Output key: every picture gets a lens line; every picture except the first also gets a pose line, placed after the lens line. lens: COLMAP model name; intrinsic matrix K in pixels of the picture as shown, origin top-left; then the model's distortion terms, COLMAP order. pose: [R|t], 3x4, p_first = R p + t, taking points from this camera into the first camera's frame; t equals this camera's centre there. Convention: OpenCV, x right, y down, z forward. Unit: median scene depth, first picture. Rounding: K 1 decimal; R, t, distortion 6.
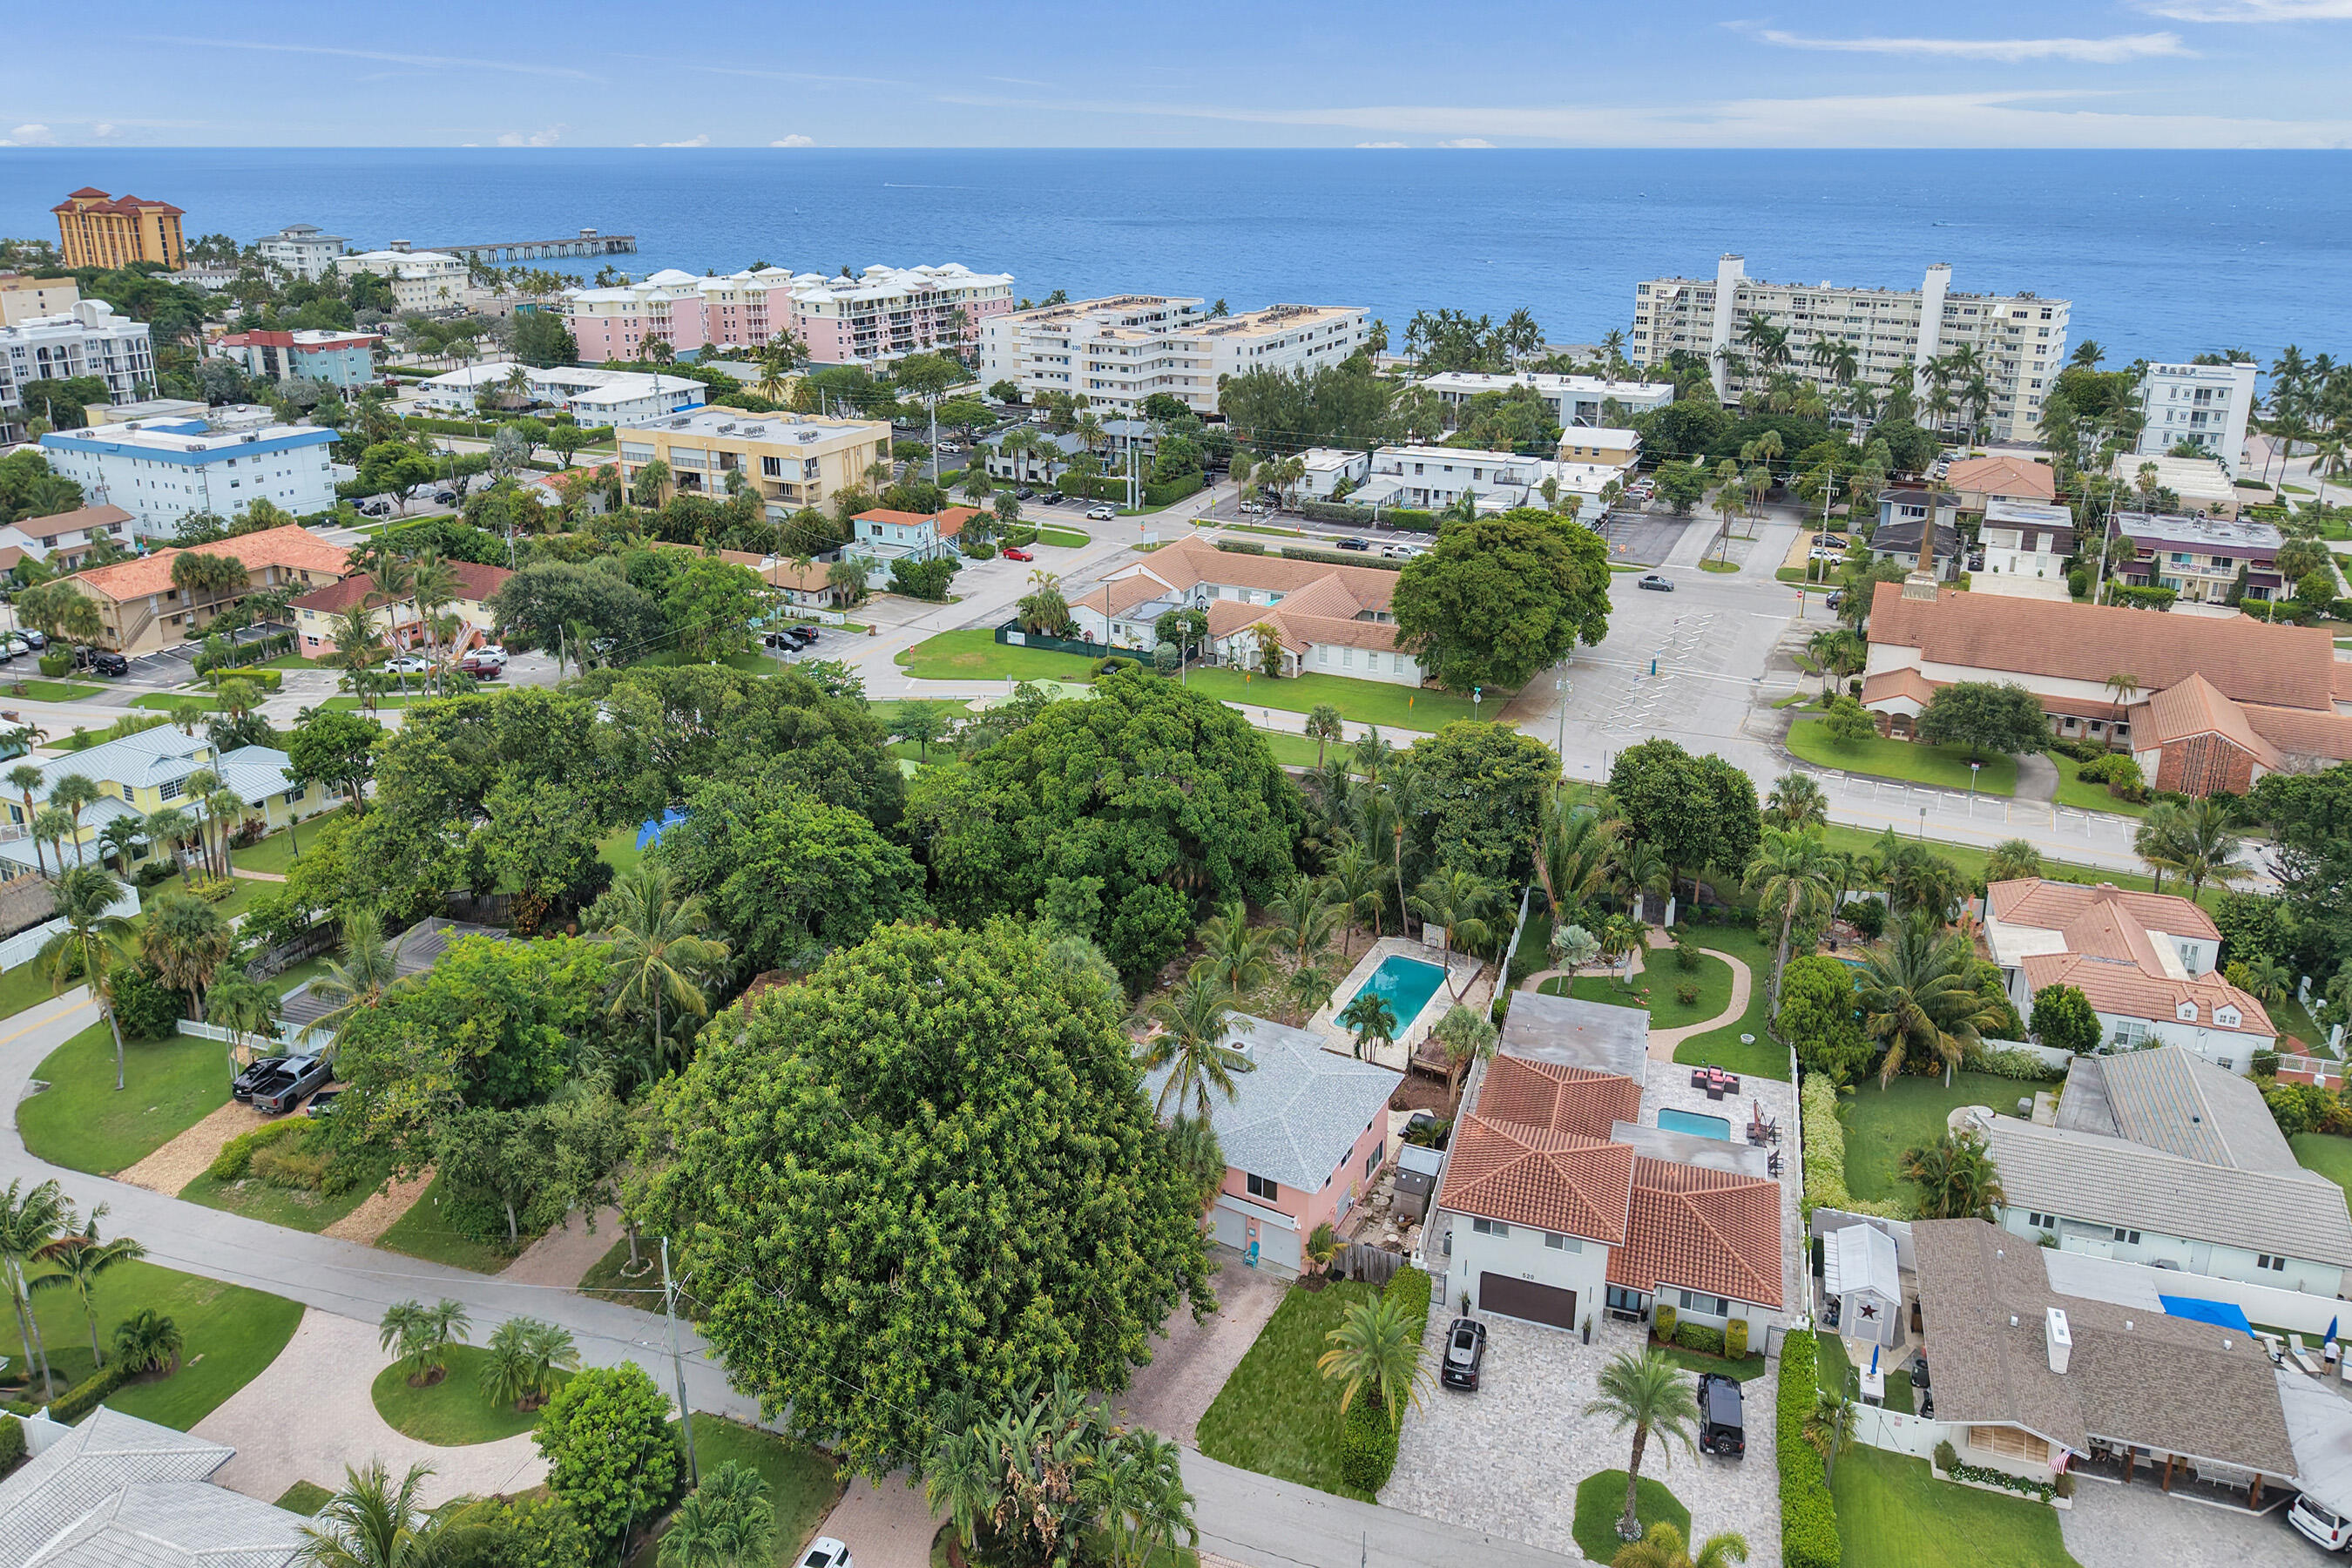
lens RADIAL K [[1622.3, 0, 1182.2], [0, 1622.3, 629.4], [0, 0, 1]] dist [0.010514, -0.008755]
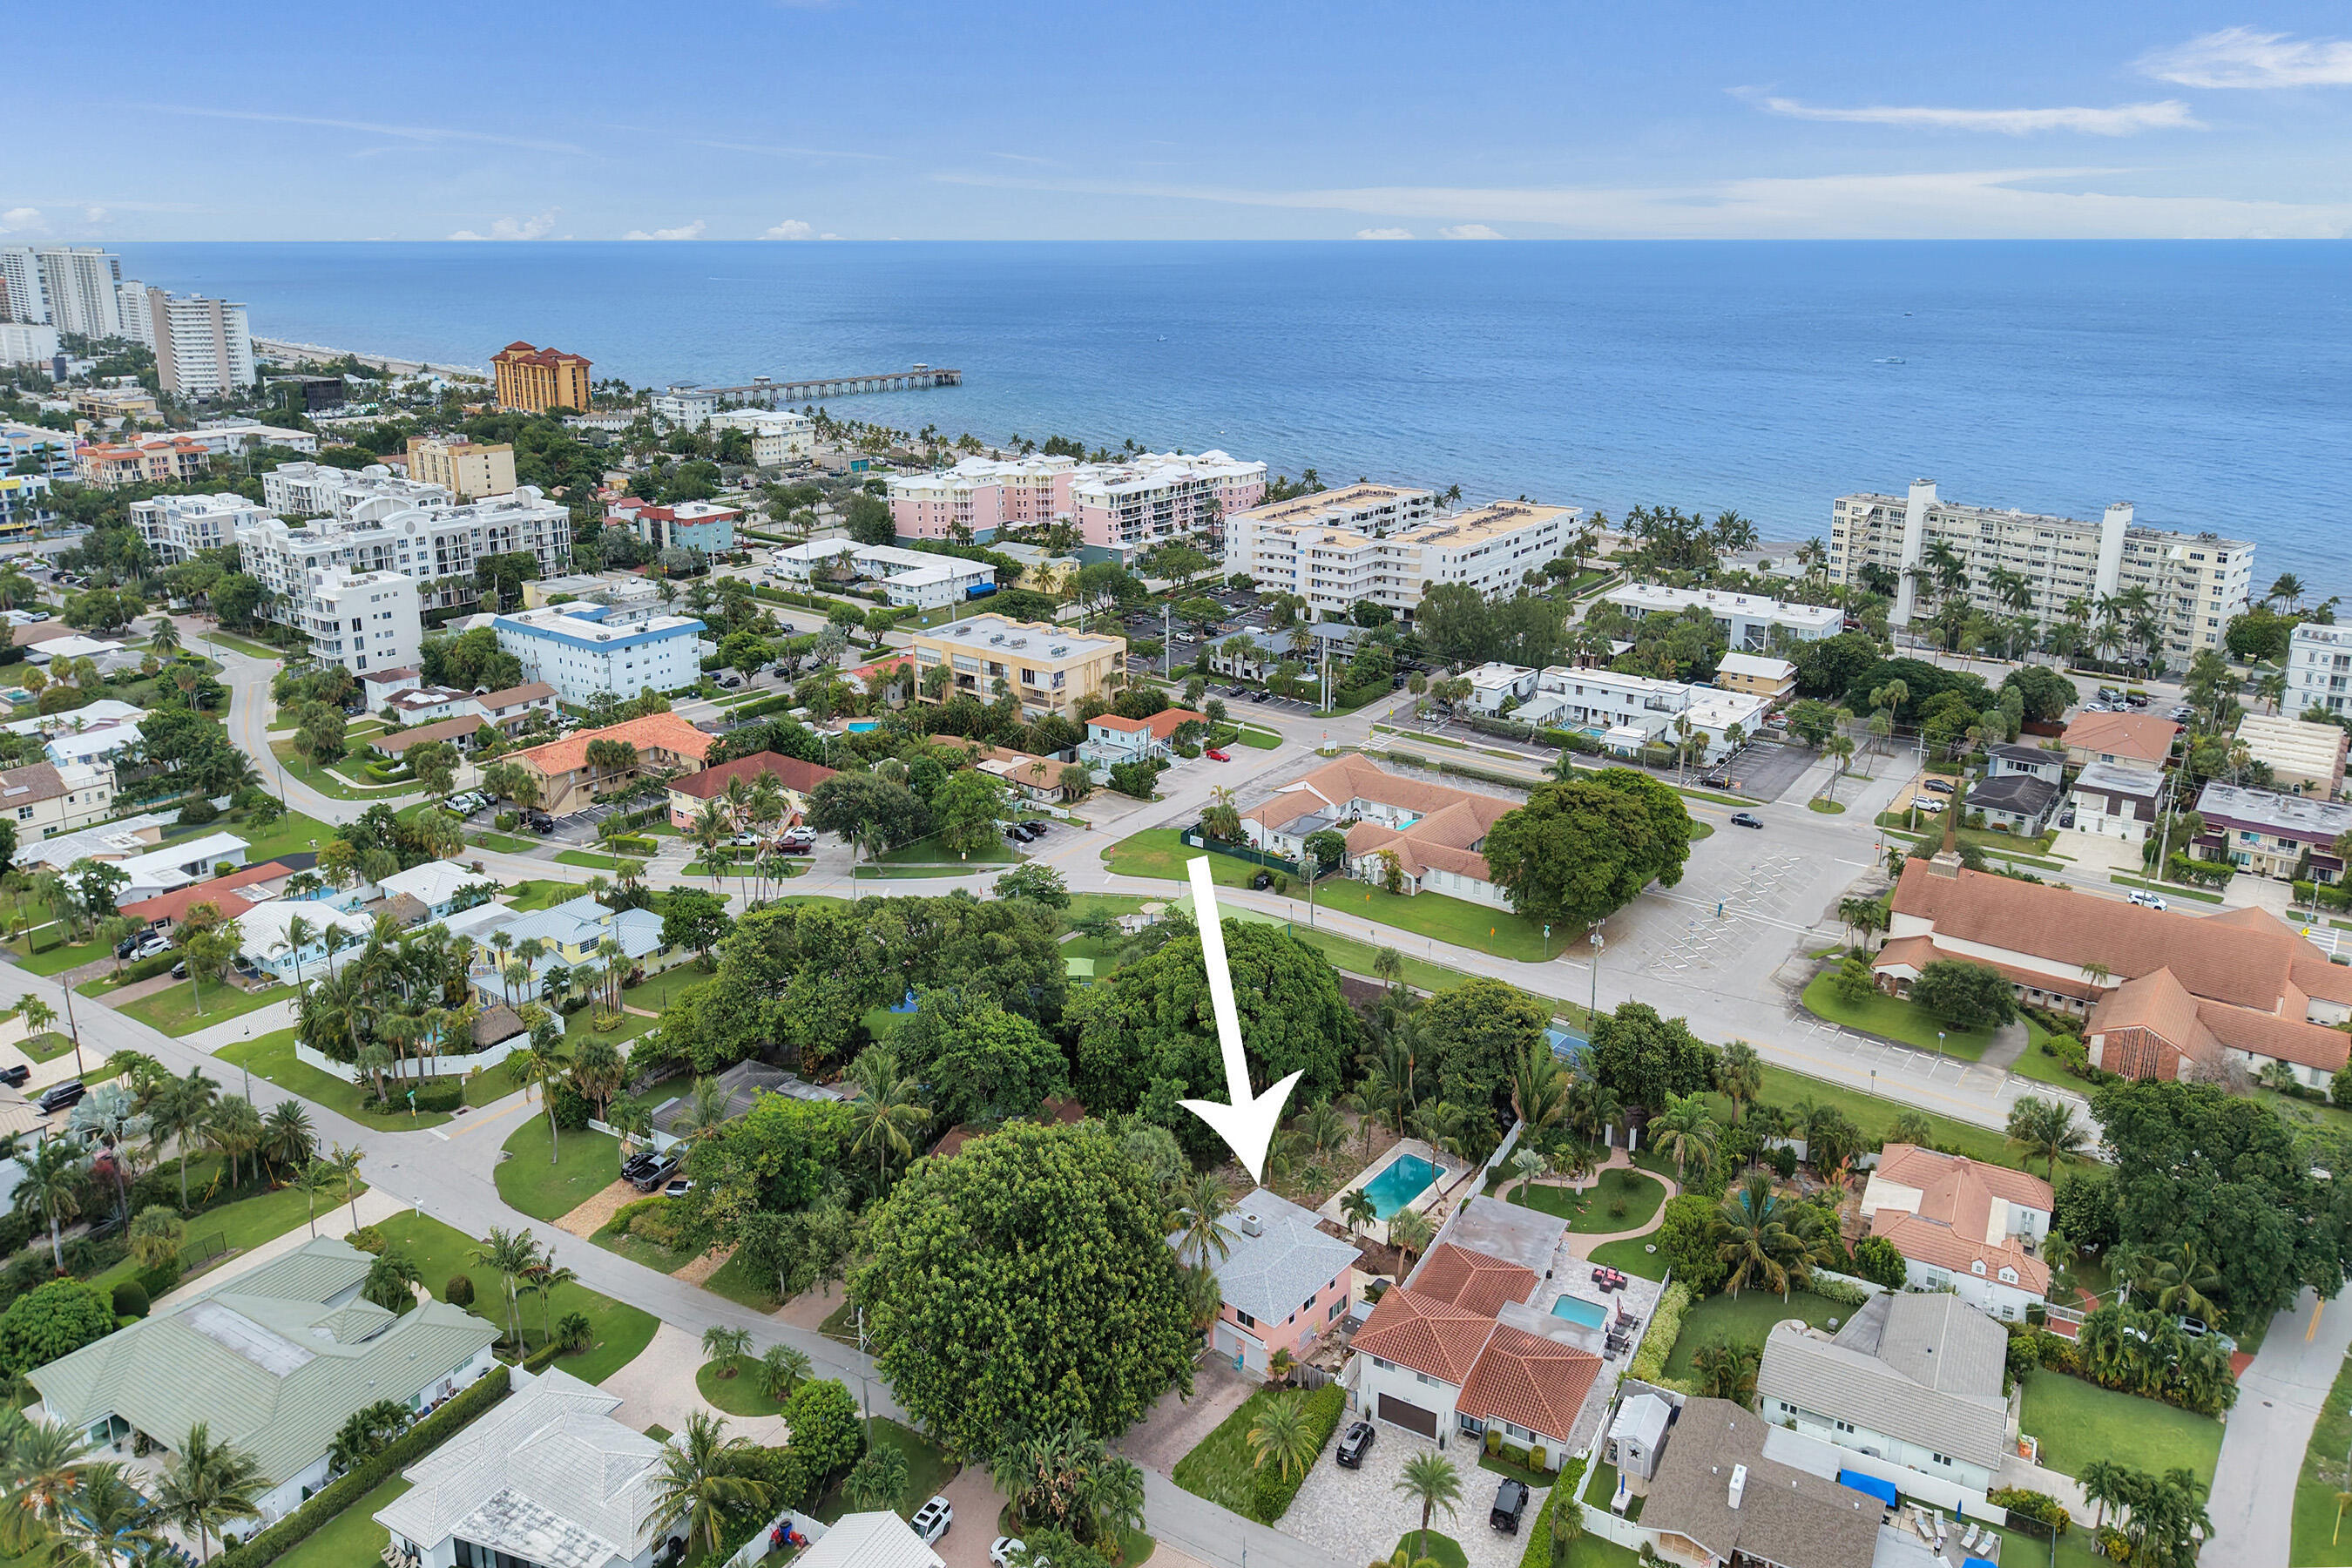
lens RADIAL K [[1608.8, 0, 1178.2], [0, 1608.8, 683.4], [0, 0, 1]] dist [0.043350, -0.063620]
pose [[0.981509, 0.049054, -0.185025, 0.107332], [-0.052259, 0.998556, -0.012482, -0.102196], [0.184146, 0.021920, 0.982655, -0.230090]]
